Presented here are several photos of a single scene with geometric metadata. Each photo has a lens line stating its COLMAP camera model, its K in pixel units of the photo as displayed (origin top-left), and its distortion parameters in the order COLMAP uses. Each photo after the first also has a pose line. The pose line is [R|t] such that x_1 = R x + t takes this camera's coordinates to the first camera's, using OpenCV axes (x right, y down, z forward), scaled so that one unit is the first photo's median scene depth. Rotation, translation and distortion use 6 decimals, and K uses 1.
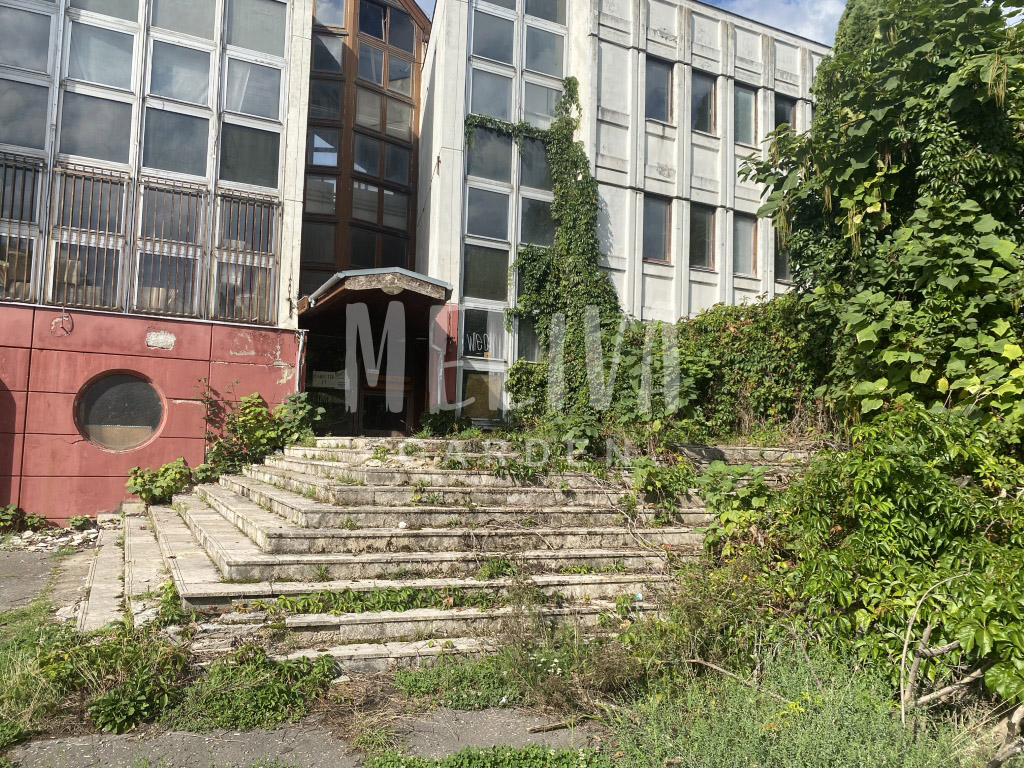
lens RADIAL K [[775.6, 0, 517.7], [0, 775.6, 388.4], [0, 0, 1]] dist [0.058738, -0.071032]
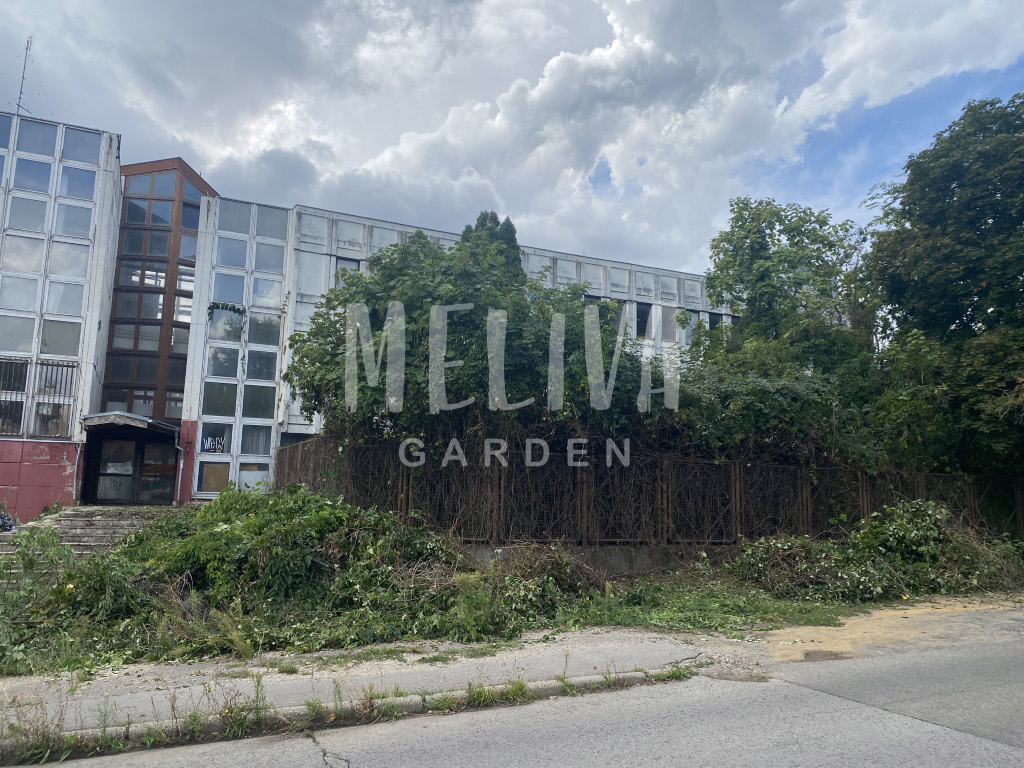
lens RADIAL K [[796.9, 0, 521.9], [0, 796.9, 381.1], [0, 0, 1]] dist [0.014382, -0.003321]
pose [[0.999854, -0.009812, -0.013999, 0.685710], [0.008728, 0.997108, -0.075490, -0.066028], [0.014699, 0.075357, 0.997048, -0.710223]]
